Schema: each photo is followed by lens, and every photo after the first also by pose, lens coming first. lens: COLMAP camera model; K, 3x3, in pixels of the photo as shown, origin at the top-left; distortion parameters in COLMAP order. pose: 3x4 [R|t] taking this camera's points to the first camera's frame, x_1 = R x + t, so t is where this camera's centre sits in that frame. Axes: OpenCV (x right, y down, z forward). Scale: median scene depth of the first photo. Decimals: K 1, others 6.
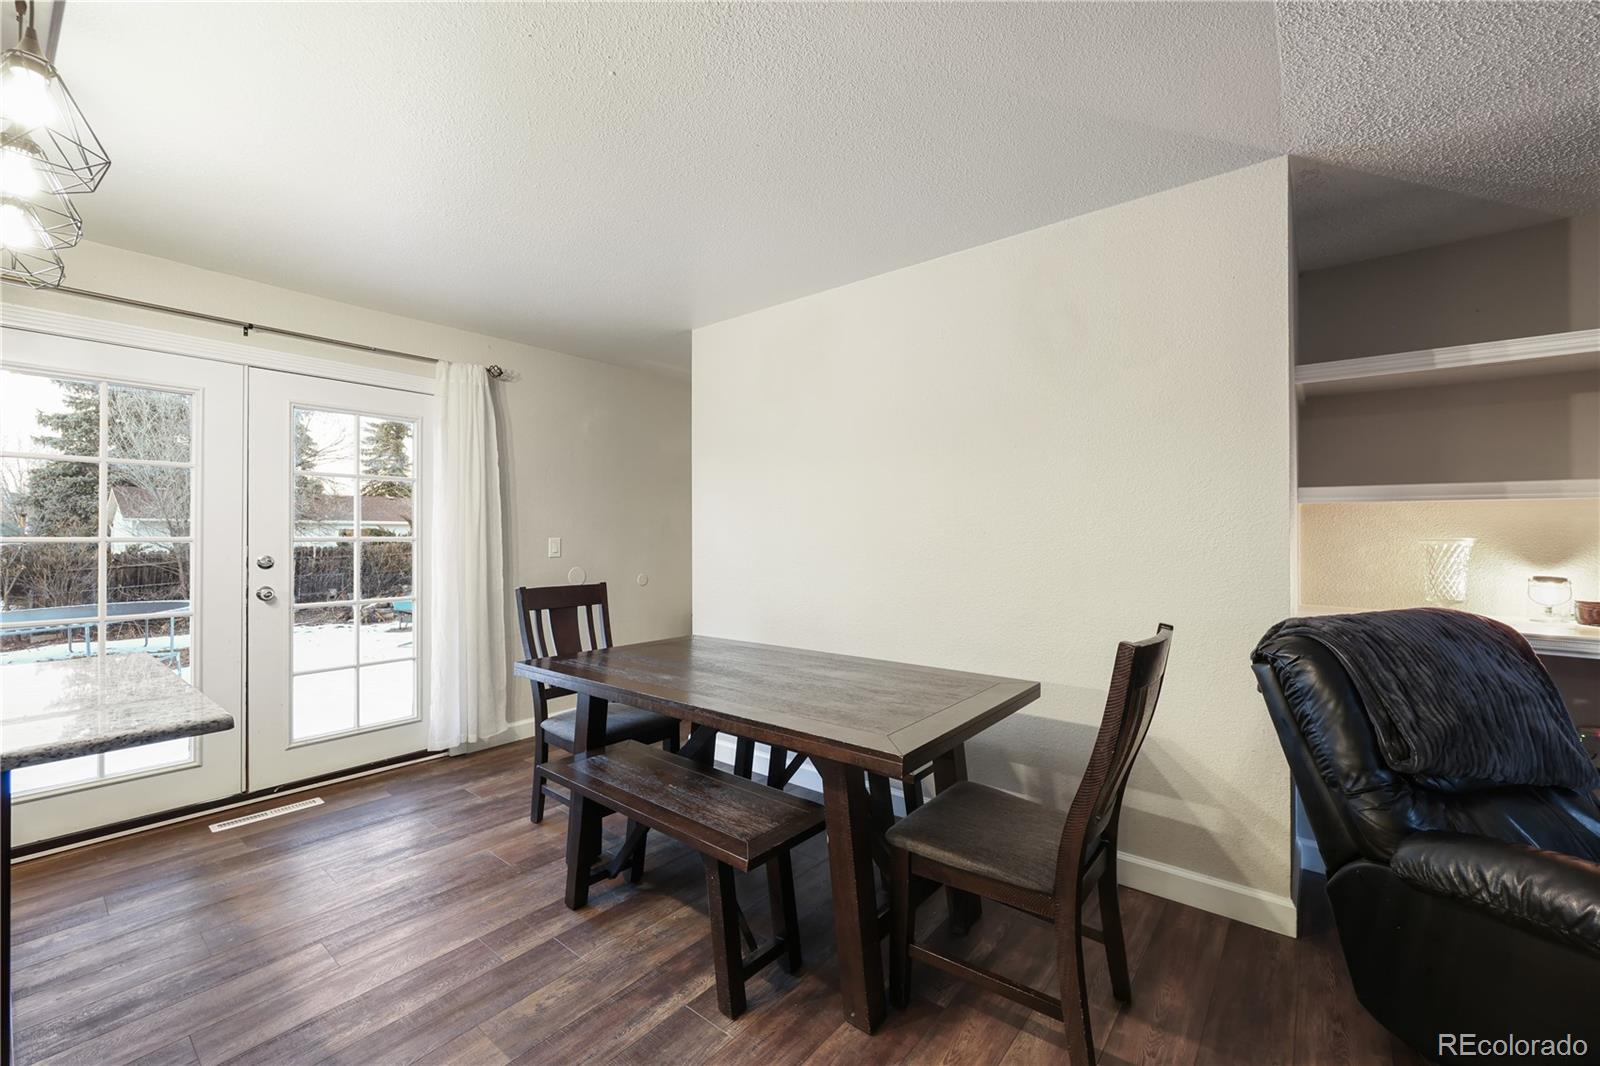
lens RADIAL K [[643.5, 0, 802.4], [0, 643.5, 533.8], [0, 0, 1]] dist [0.003124, 0.000378]
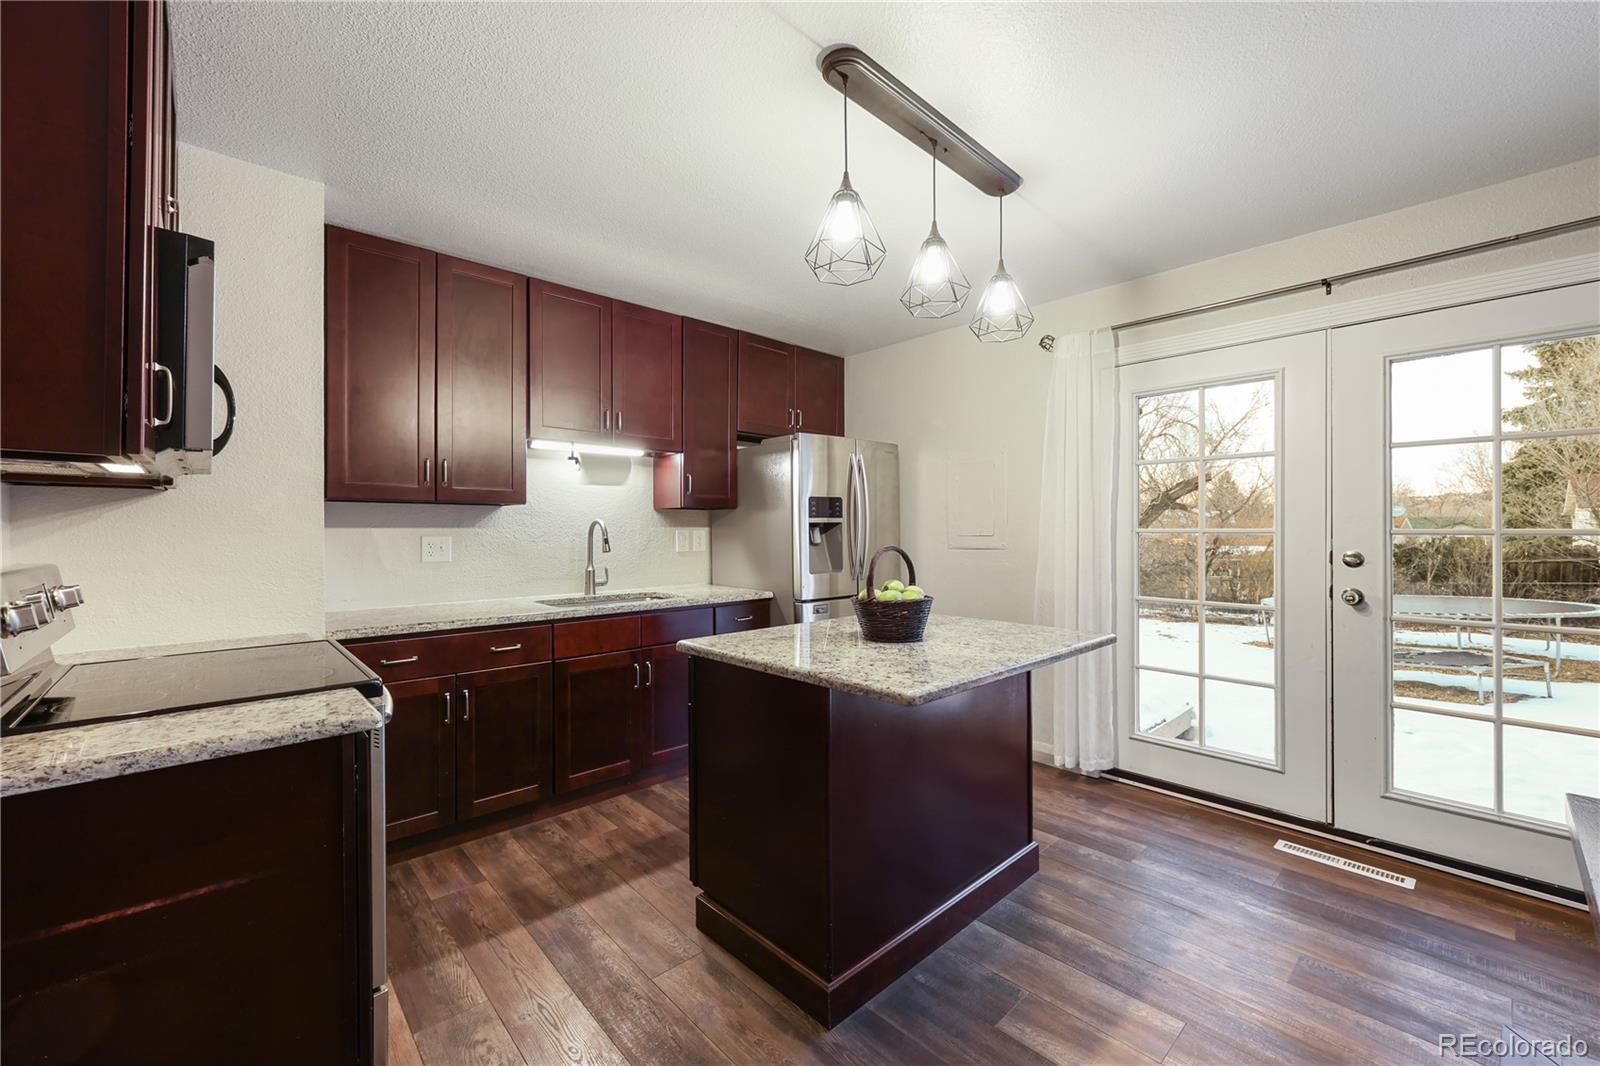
lens RADIAL K [[643.5, 0, 807.4], [0, 643.5, 532.0], [0, 0, 1]] dist [0.003124, 0.000378]
pose [[-0.145451, 0.003581, -0.989359, 0.089201], [0.005675, 0.999980, 0.002785, 0.003472], [0.989349, -0.005210, -0.145468, 0.434868]]
